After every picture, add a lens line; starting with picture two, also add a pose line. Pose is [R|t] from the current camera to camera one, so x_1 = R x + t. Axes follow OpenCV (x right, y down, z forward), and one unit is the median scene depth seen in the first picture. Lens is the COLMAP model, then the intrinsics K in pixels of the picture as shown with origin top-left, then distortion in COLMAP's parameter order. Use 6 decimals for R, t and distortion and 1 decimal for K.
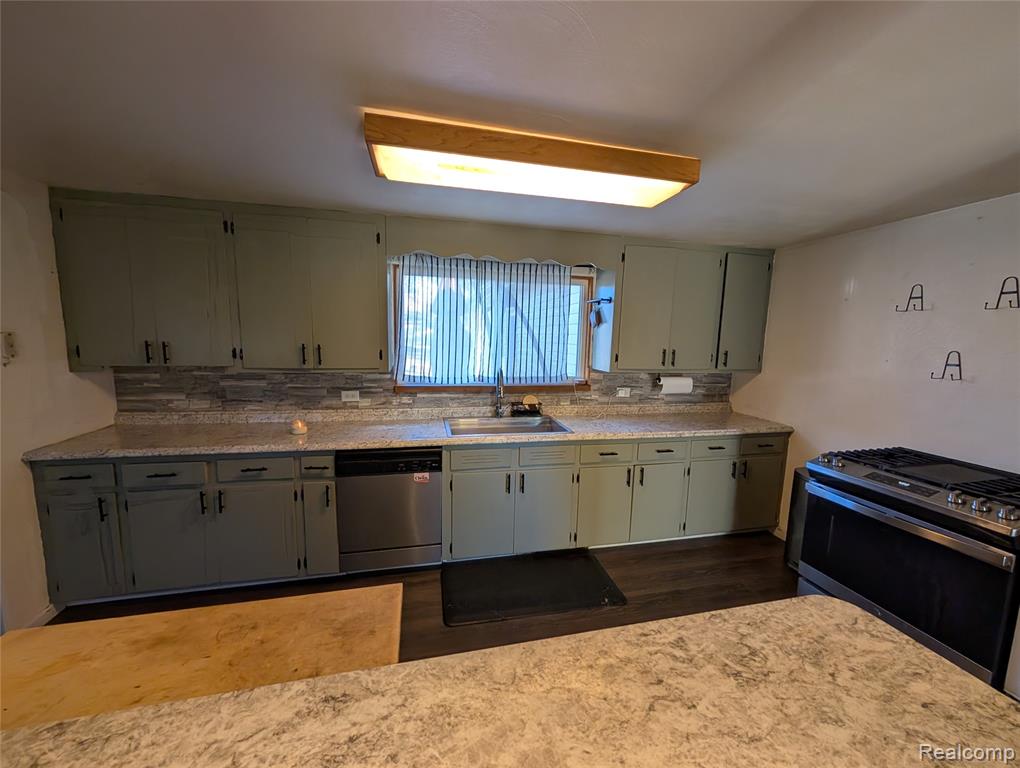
lens RADIAL K [[385.6, 0, 508.8], [0, 385.6, 385.3], [0, 0, 1]] dist [-0.002192, 0.000802]
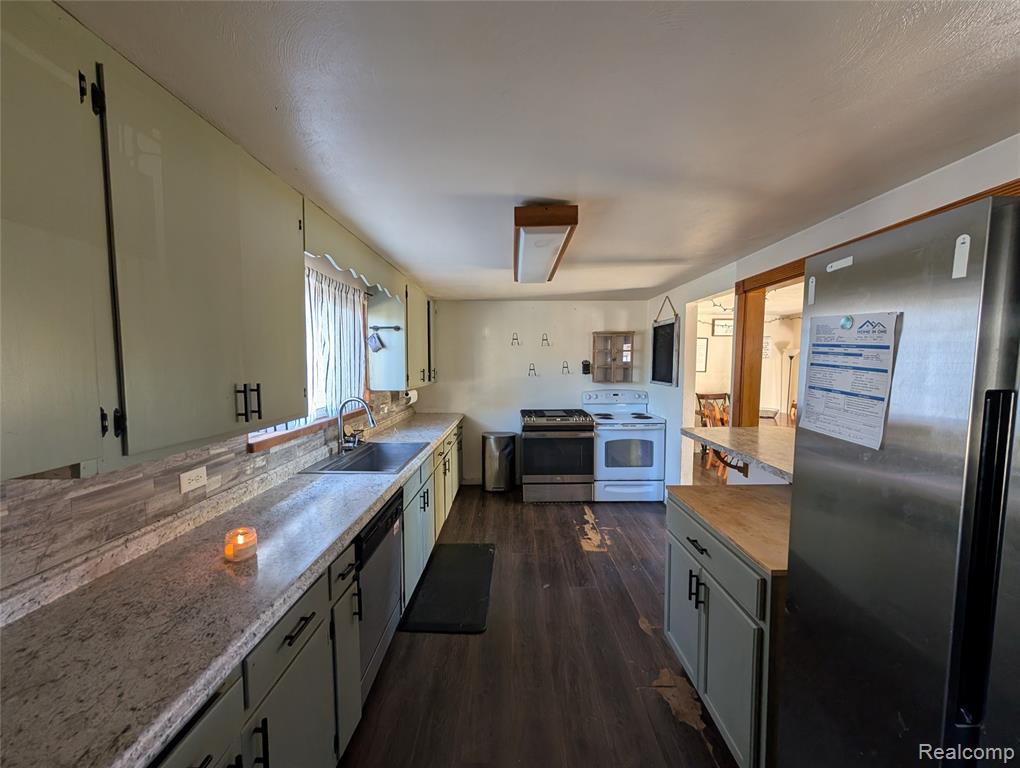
lens RADIAL K [[385.6, 0, 507.2], [0, 385.6, 389.7], [0, 0, 1]] dist [-0.002192, 0.000802]
pose [[0.232325, -0.093515, 0.968132, -0.953206], [0.127998, 0.989650, 0.064877, -0.087077], [-0.964179, 0.108847, 0.241890, 0.507604]]
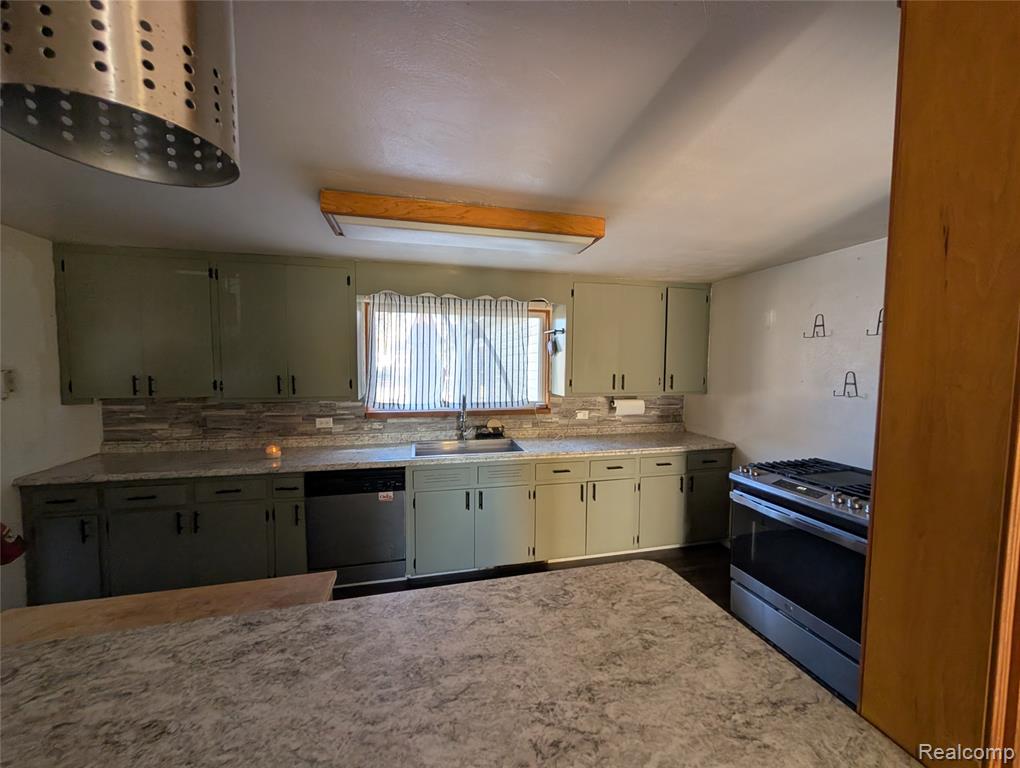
lens RADIAL K [[385.6, 0, 509.3], [0, 385.6, 385.0], [0, 0, 1]] dist [-0.002192, 0.000802]
pose [[0.999681, -0.018099, 0.017641, 0.103564], [0.019322, 0.997231, -0.071809, 0.011186], [-0.016293, 0.072127, 0.997262, -0.104931]]
